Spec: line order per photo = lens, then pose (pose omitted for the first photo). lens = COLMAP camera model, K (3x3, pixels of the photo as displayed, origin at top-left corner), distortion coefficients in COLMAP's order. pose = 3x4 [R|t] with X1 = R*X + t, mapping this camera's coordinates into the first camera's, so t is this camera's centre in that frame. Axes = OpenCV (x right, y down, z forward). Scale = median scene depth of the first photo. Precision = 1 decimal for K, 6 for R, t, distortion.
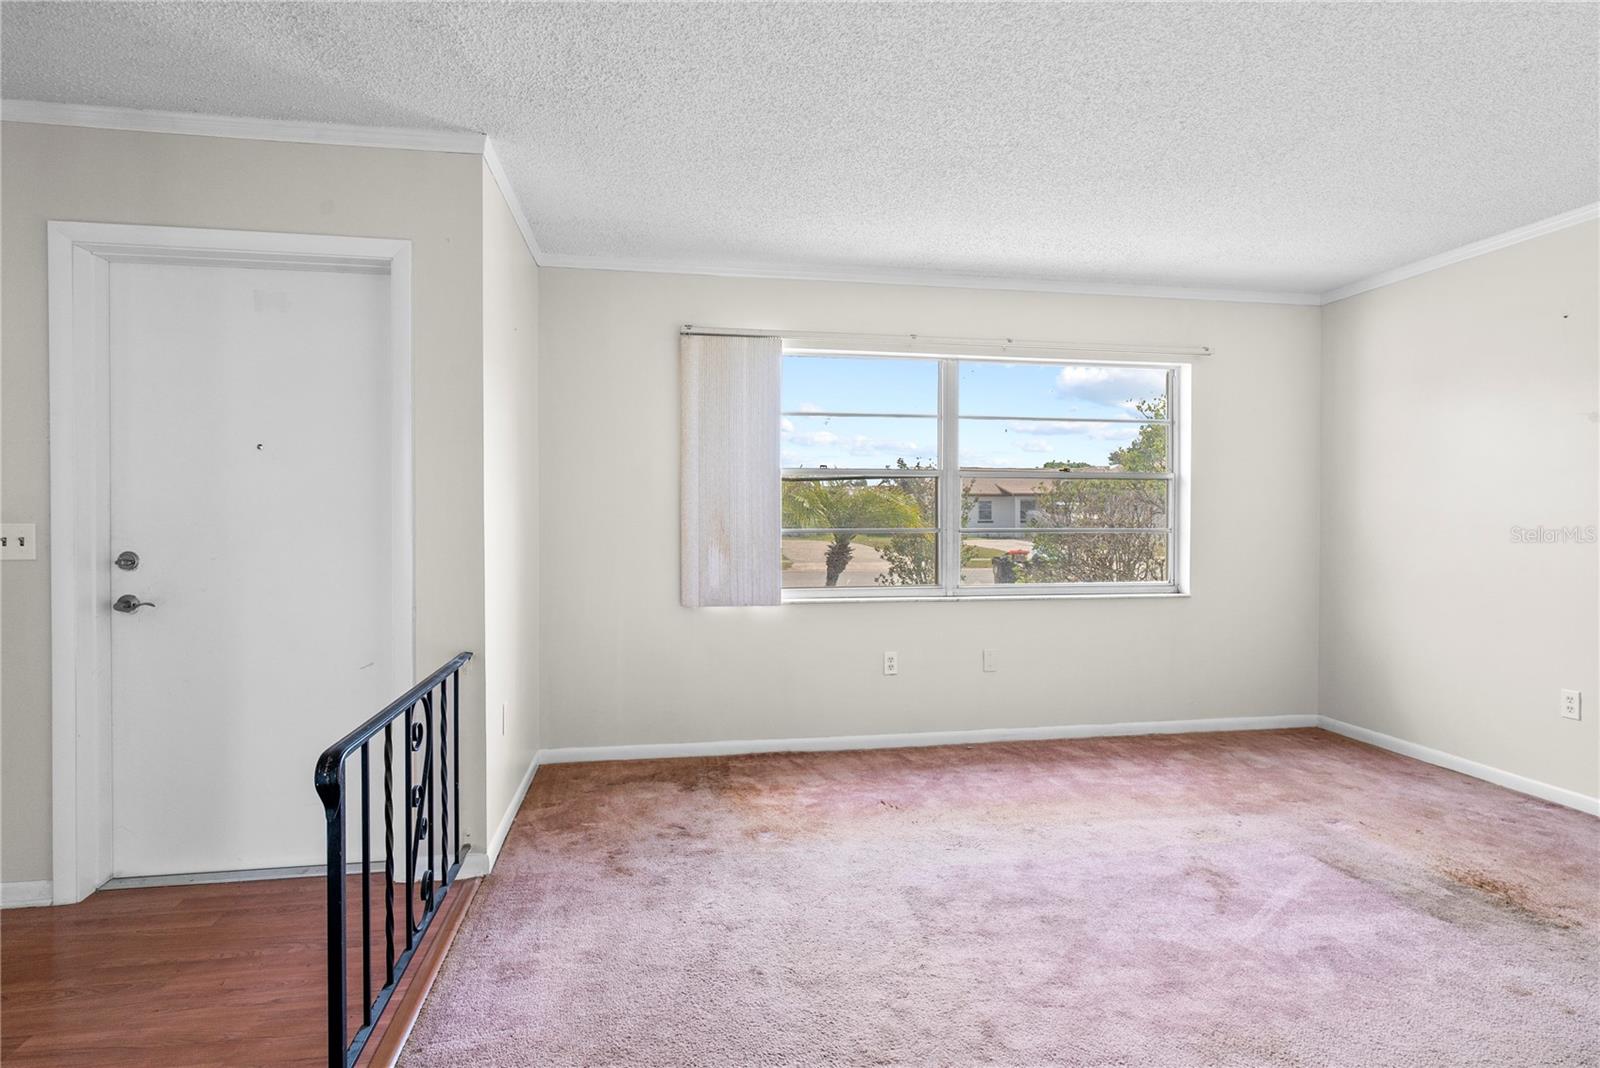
lens RADIAL K [[825.8, 0, 795.6], [0, 825.8, 525.8], [0, 0, 1]] dist [-0.006749, 0.003469]
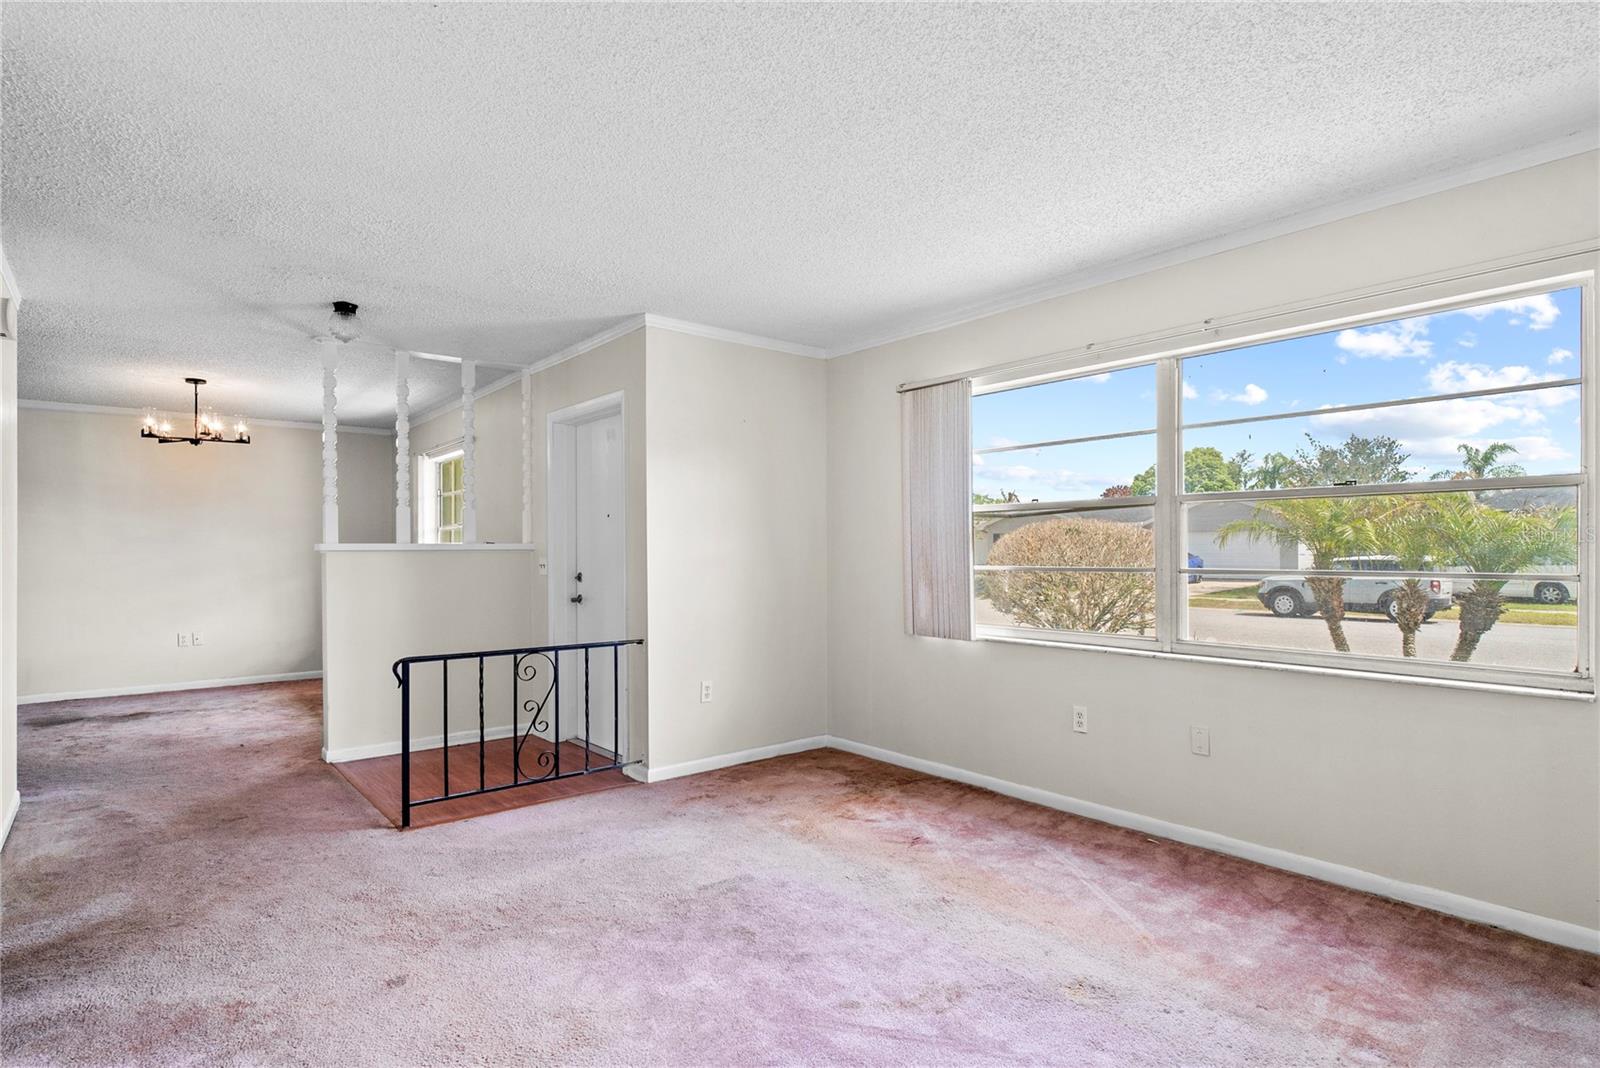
lens RADIAL K [[825.8, 0, 797.5], [0, 825.8, 549.3], [0, 0, 1]] dist [-0.006749, 0.003469]
pose [[0.501008, -0.002616, -0.865439, 0.825022], [-0.003646, 0.999980, -0.005133, -0.011329], [0.865435, 0.005727, 0.500989, 0.332798]]
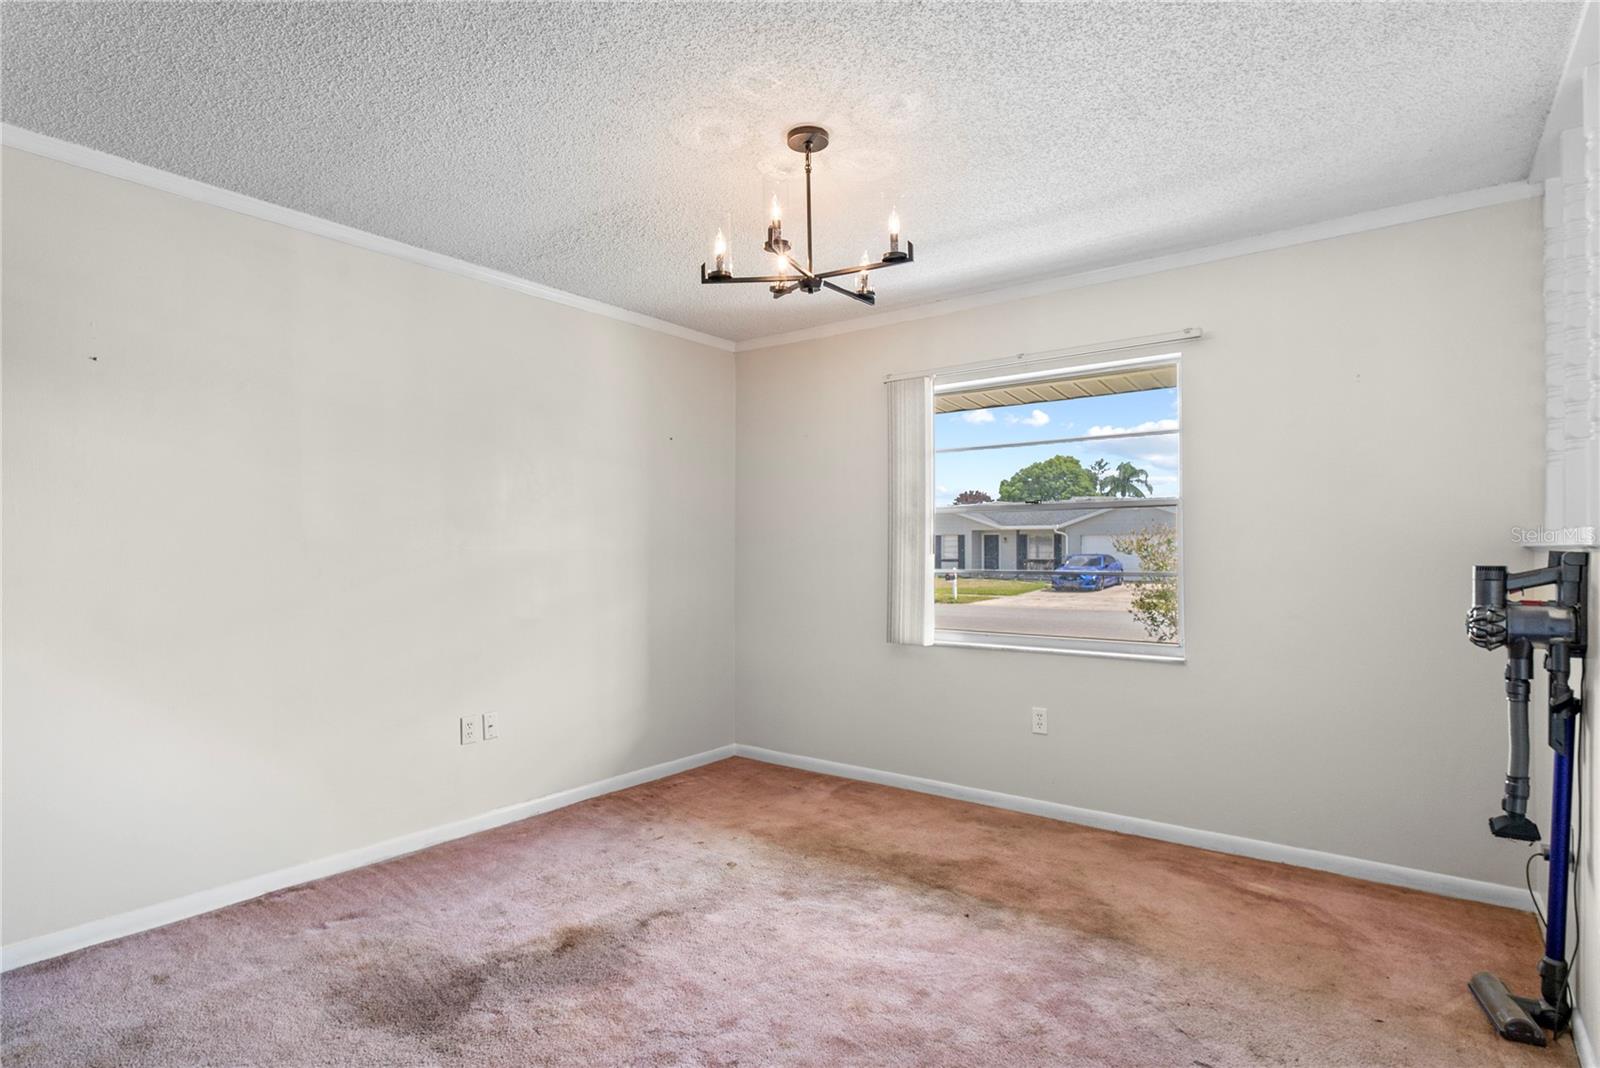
lens RADIAL K [[825.8, 0, 851.6], [0, 825.8, 551.2], [0, 0, 1]] dist [-0.006749, 0.003469]
pose [[0.669130, -0.004964, -0.743129, 0.725602], [0.000932, 0.999983, -0.005840, -0.011497], [0.743145, 0.003215, 0.669123, 0.288103]]
